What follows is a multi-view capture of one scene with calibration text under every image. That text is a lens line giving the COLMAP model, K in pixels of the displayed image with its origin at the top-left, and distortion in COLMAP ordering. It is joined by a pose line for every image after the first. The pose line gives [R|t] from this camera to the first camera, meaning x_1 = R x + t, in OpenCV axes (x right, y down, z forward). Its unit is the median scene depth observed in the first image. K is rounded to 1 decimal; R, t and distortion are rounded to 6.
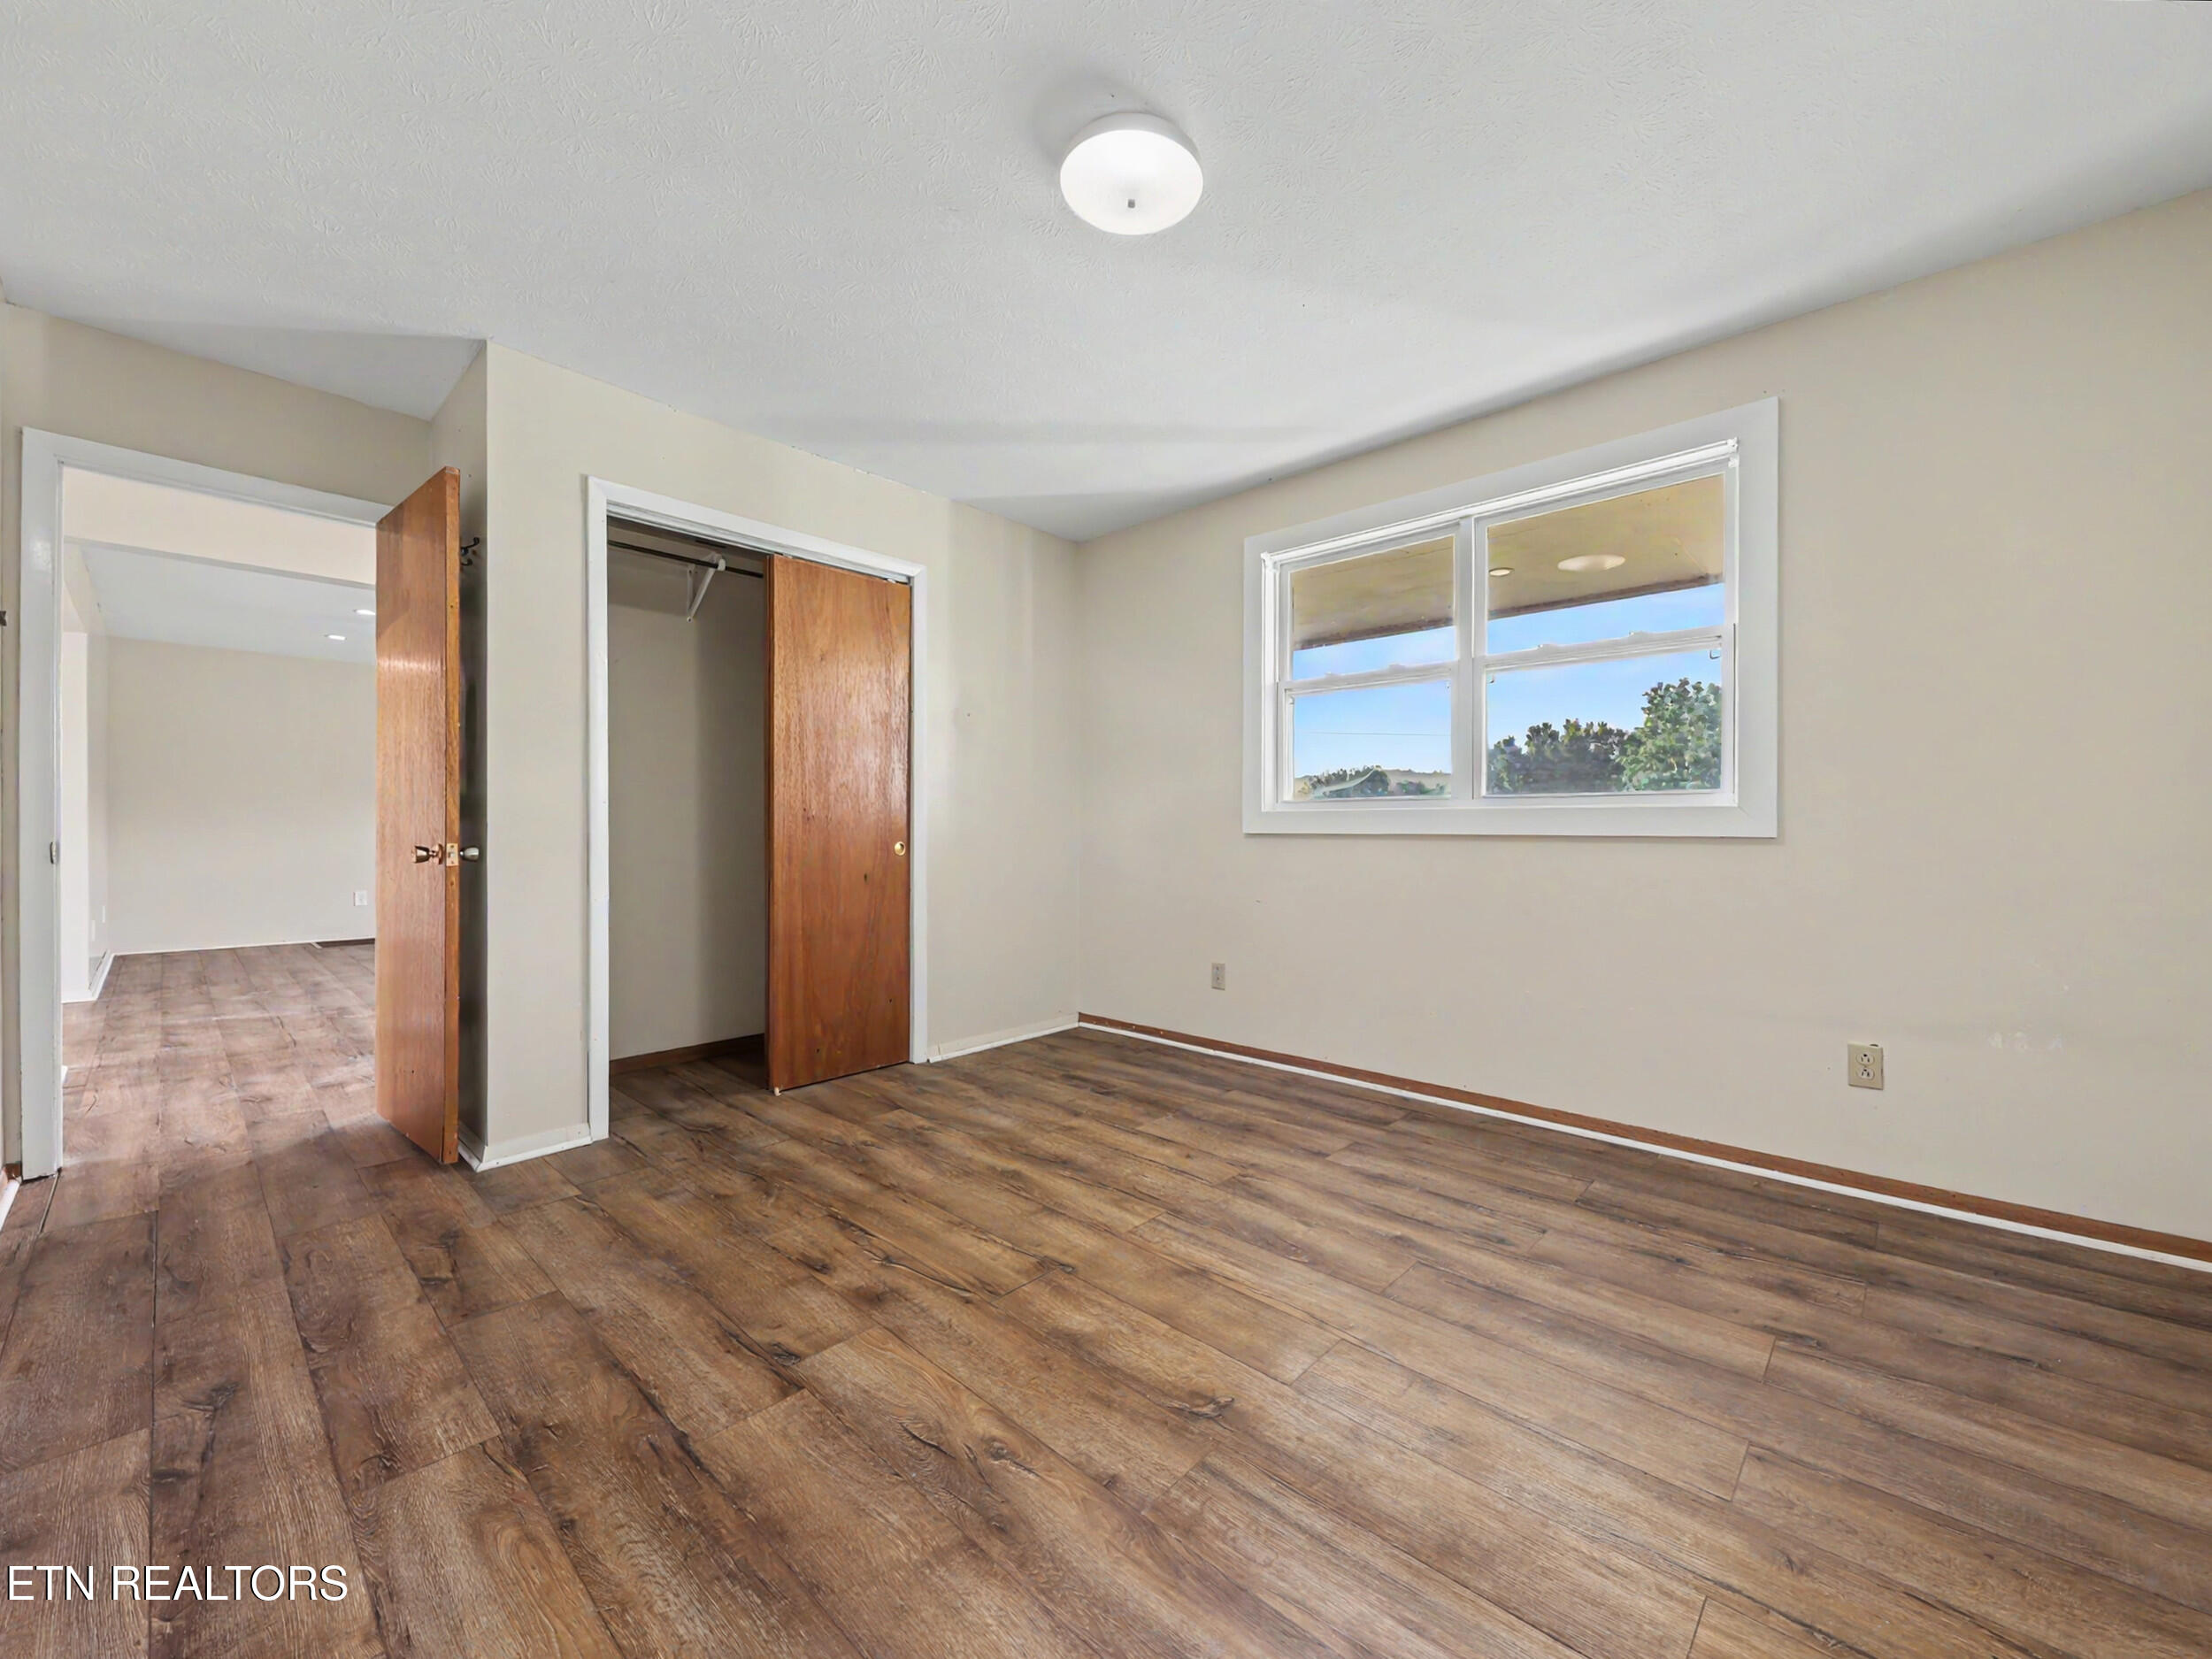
lens RADIAL K [[870.8, 0, 1100.7], [0, 870.8, 833.9], [0, 0, 1]] dist [0.012805, -0.007476]
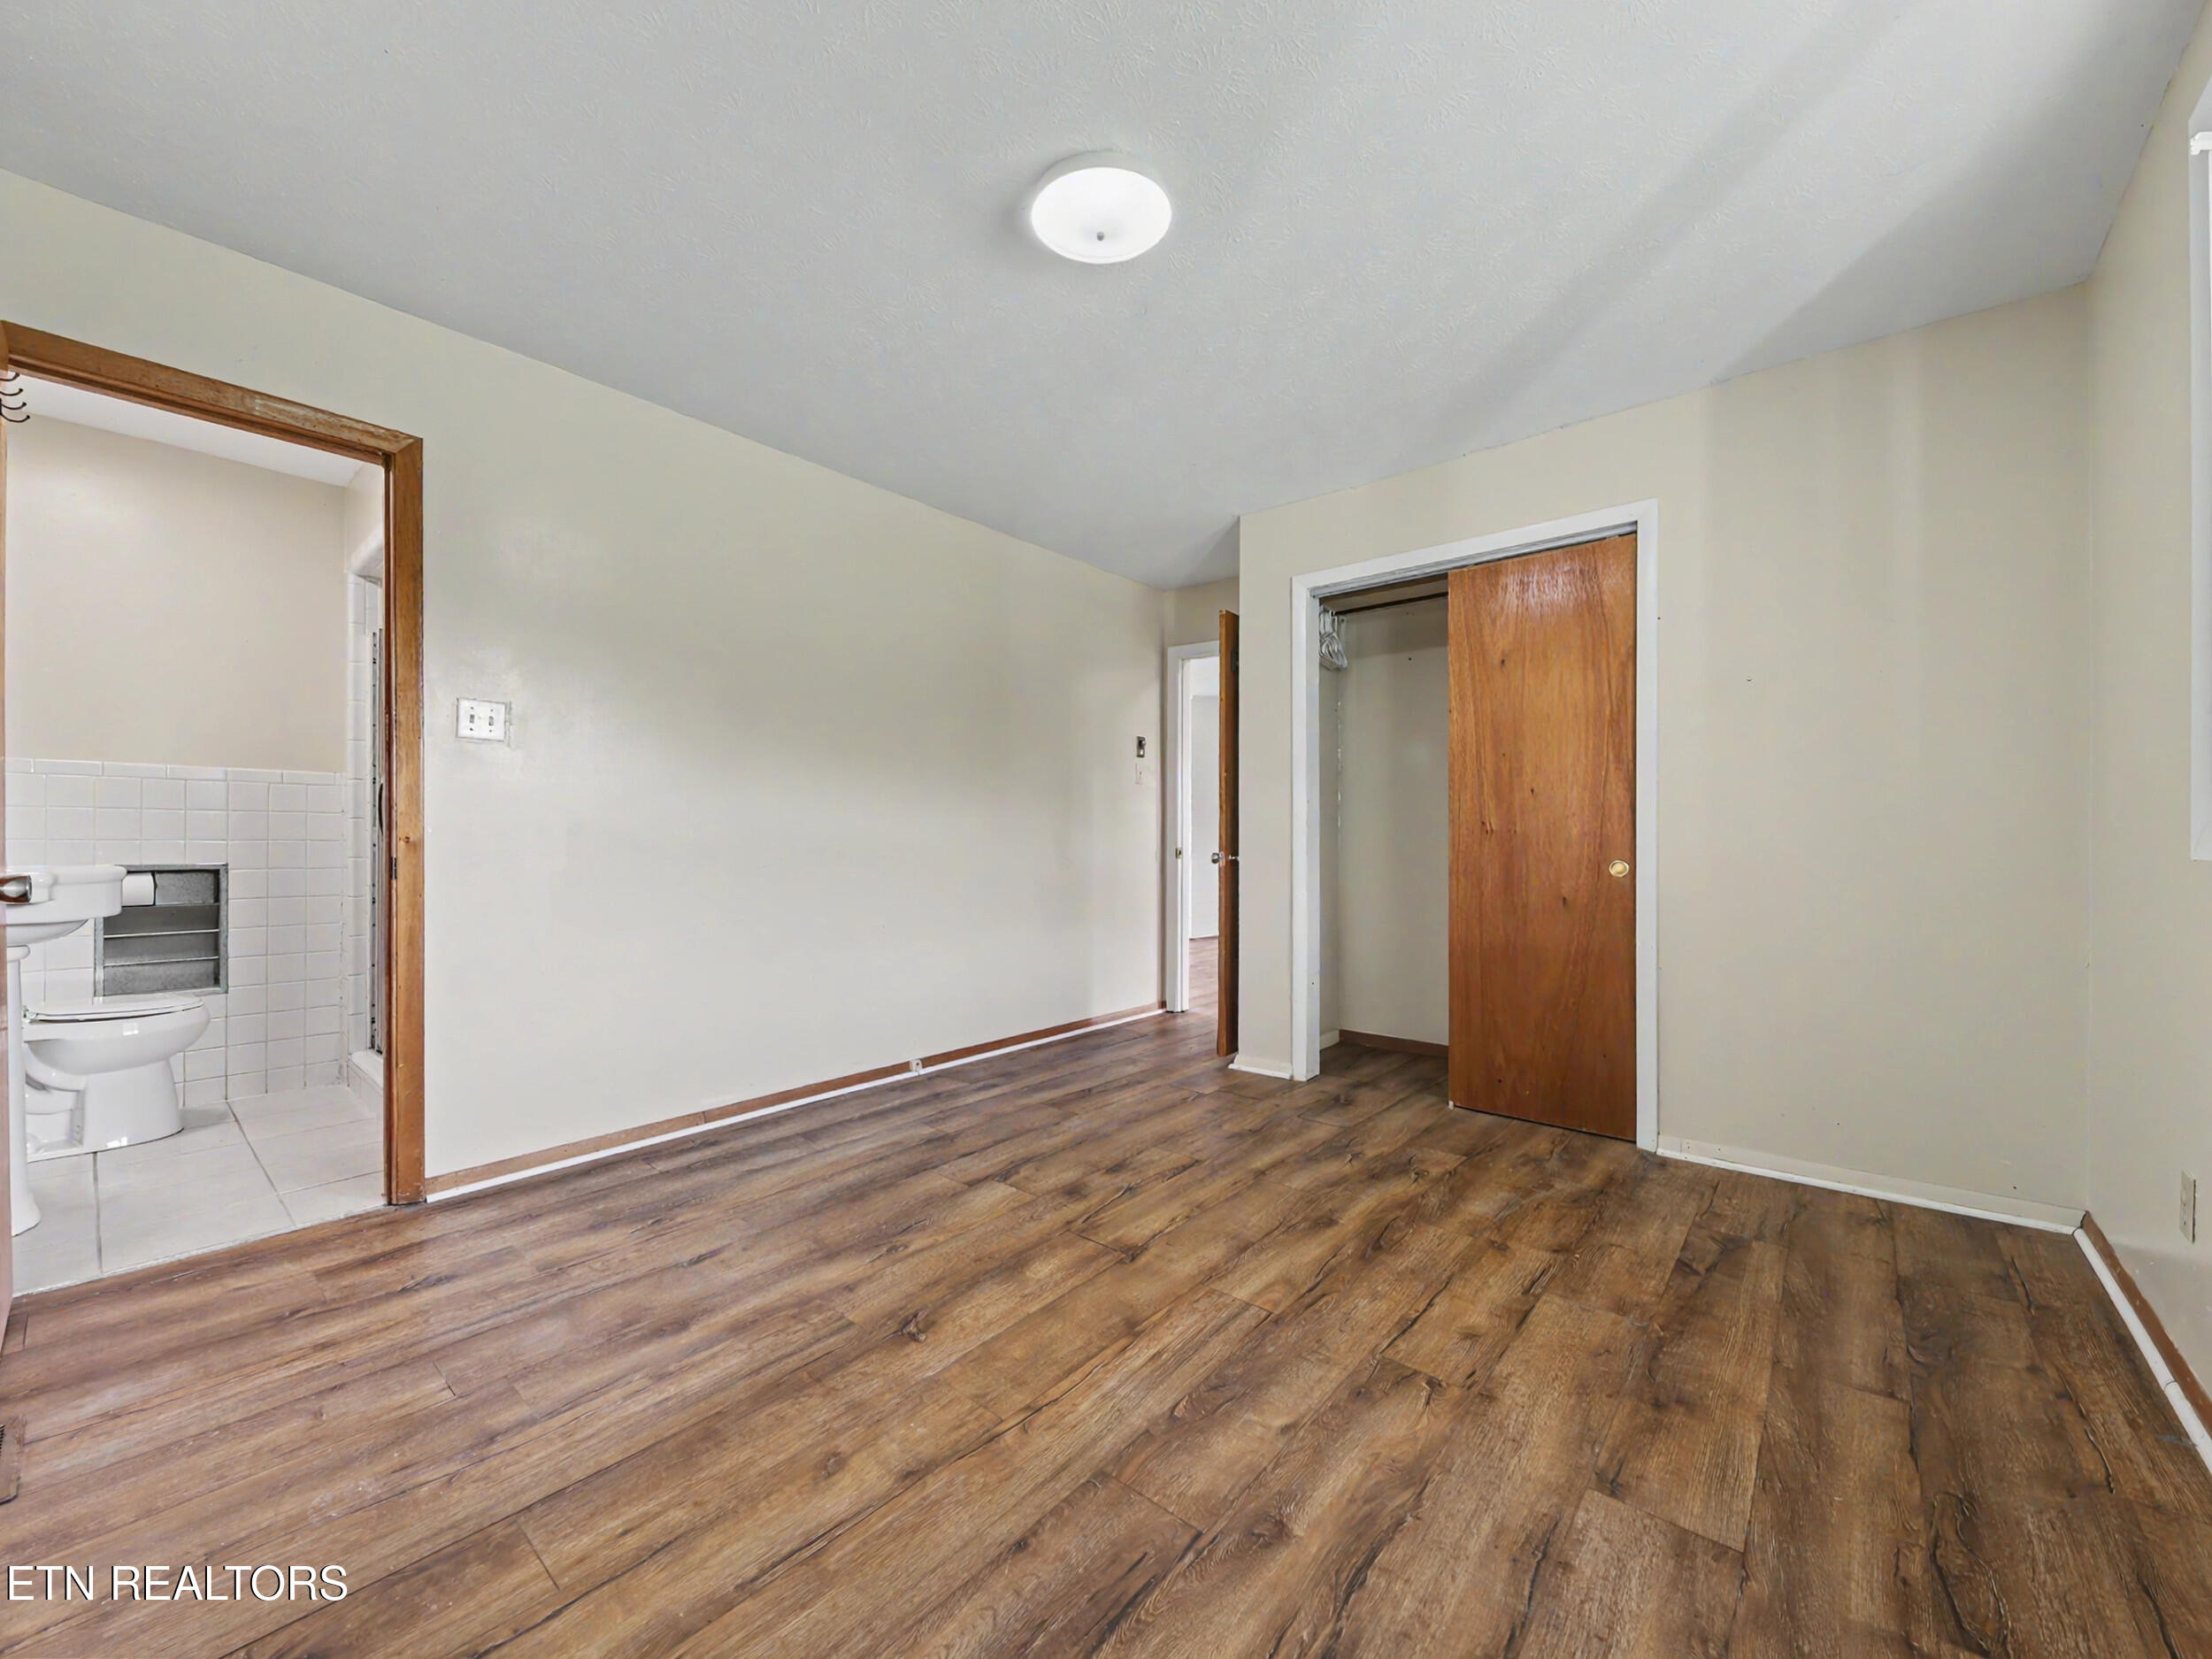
lens RADIAL K [[870.8, 0, 1100.7], [0, 870.8, 833.9], [0, 0, 1]] dist [0.012805, -0.007476]
pose [[0.046081, -0.005009, -0.998925, 0.832658], [-0.009969, 0.999935, -0.005474, -0.008516], [0.998888, 0.010210, 0.046028, 0.749384]]
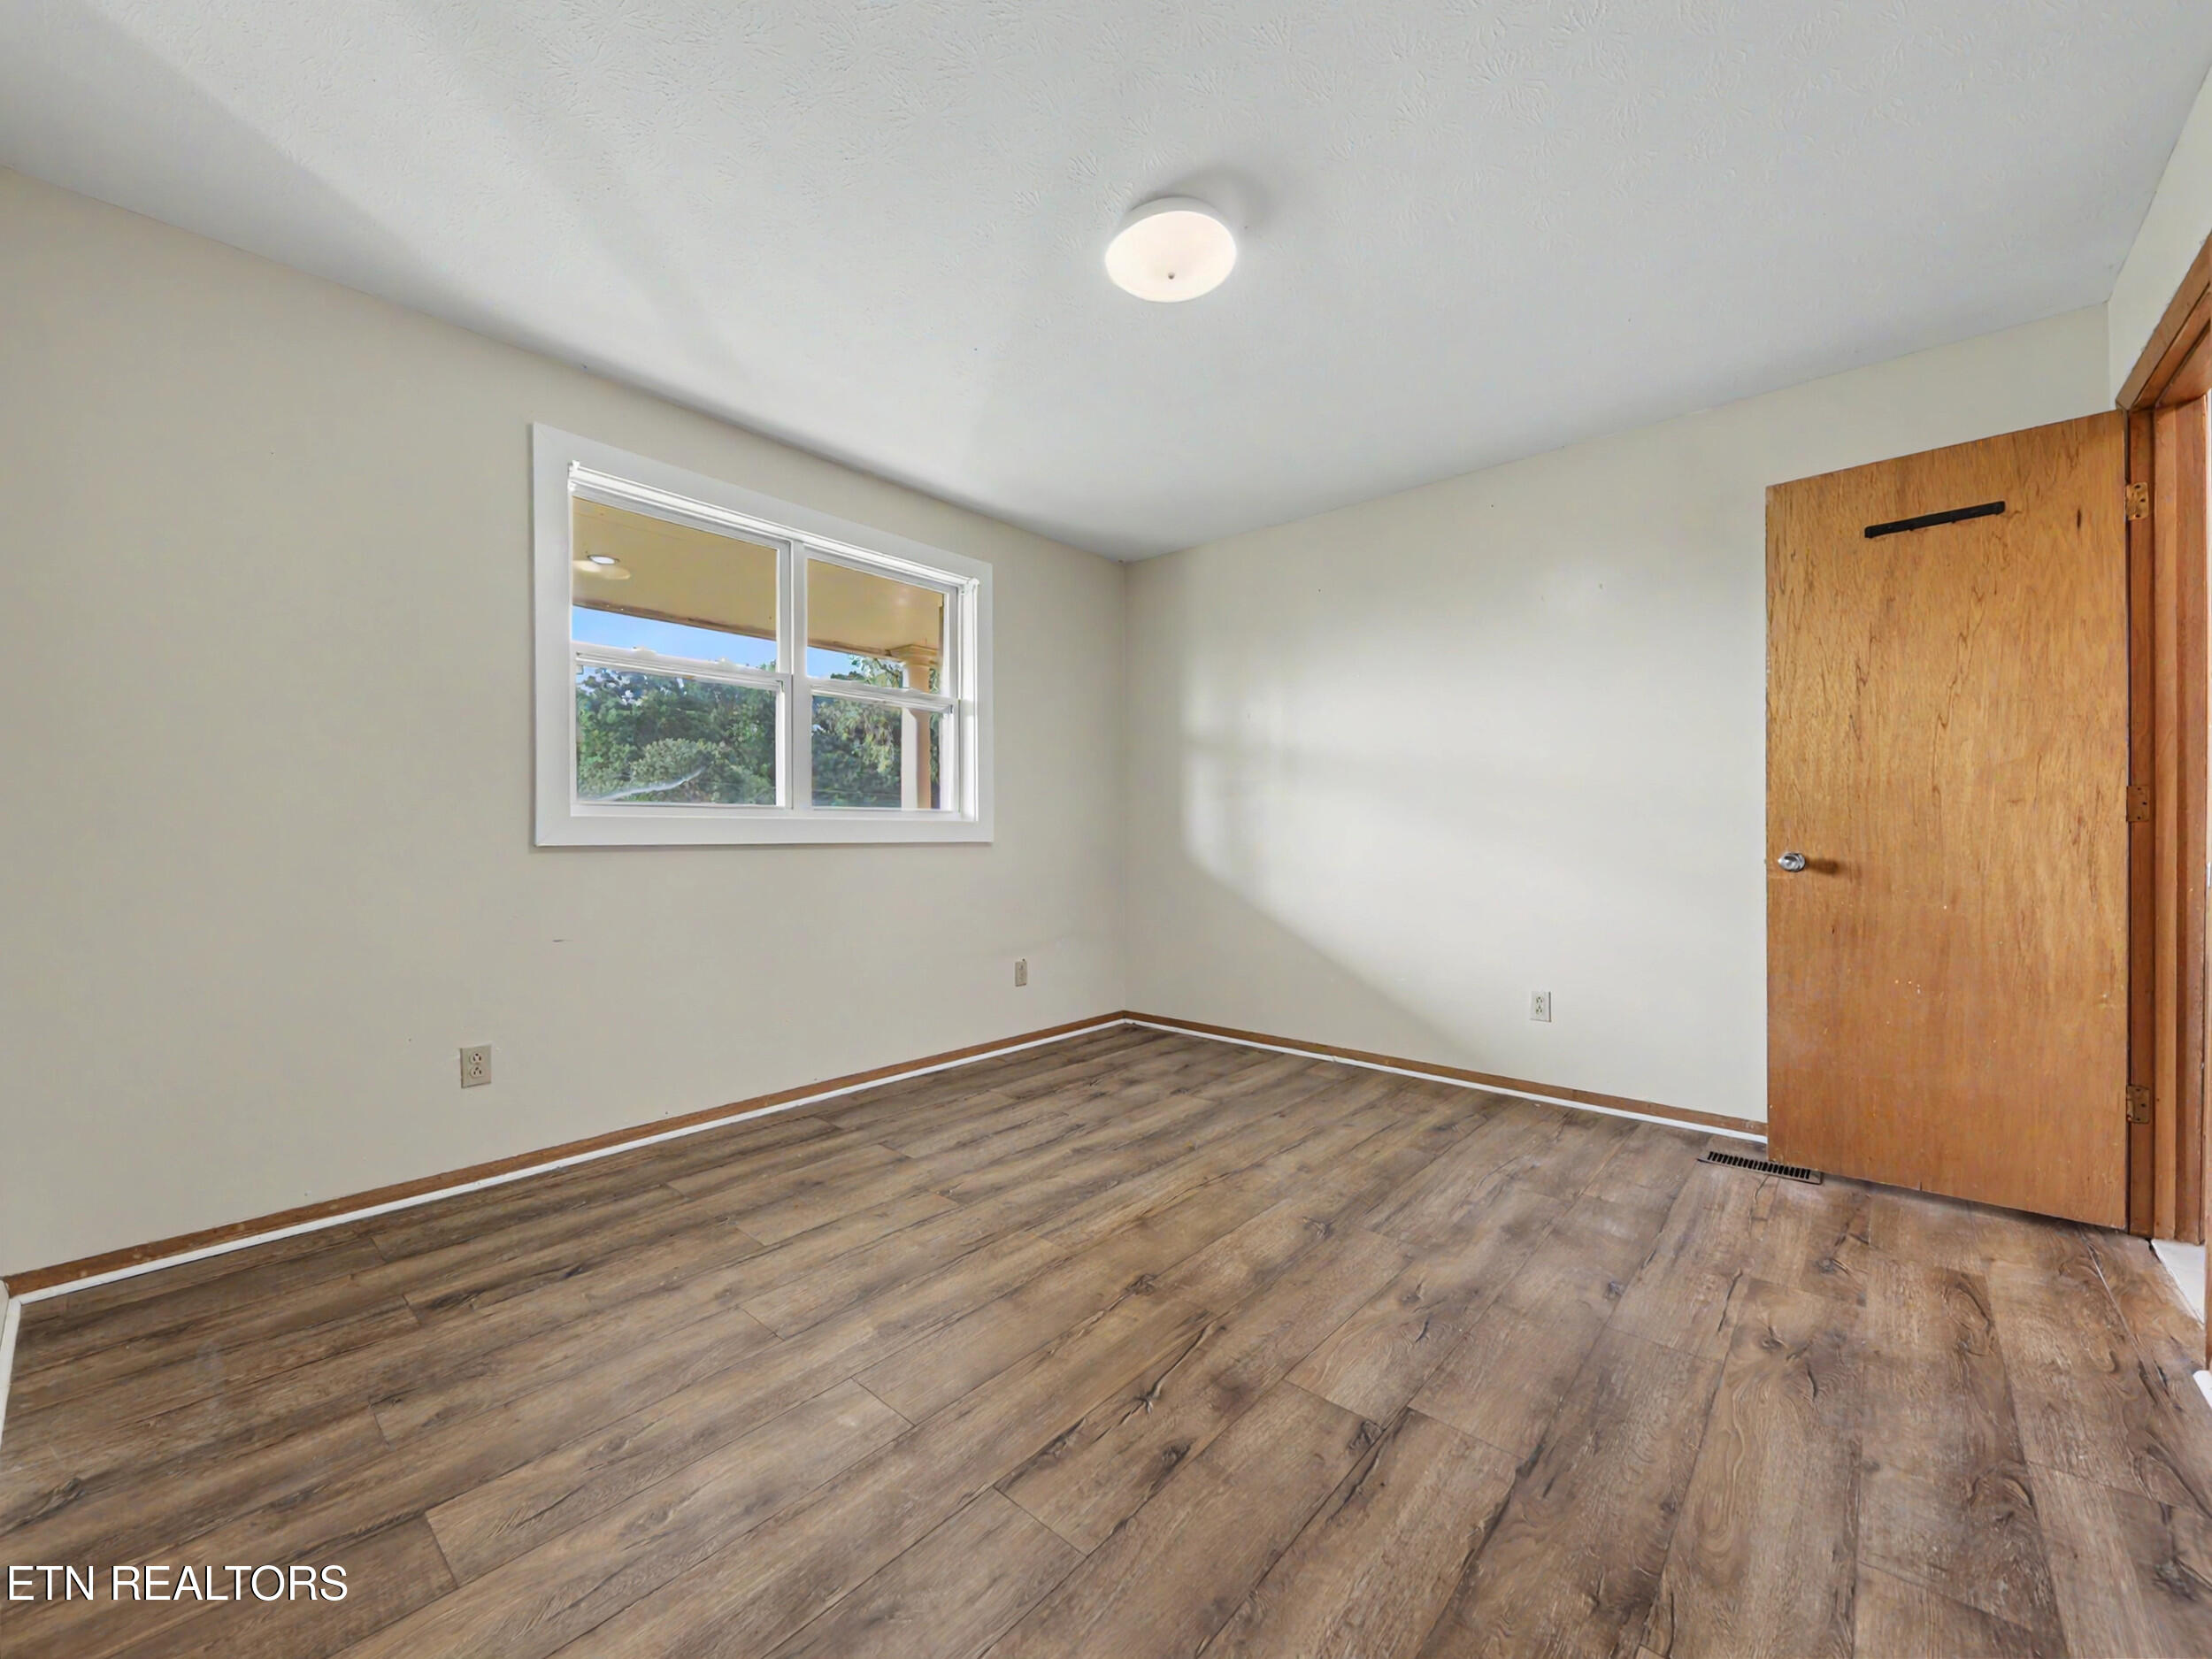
lens RADIAL K [[870.8, 0, 1100.7], [0, 870.8, 833.9], [0, 0, 1]] dist [0.012805, -0.007476]
pose [[-0.027017, -0.001833, 0.999633, -0.847661], [0.009841, 0.999949, 0.002100, -0.010657], [-0.999587, 0.009894, -0.026998, 0.880873]]
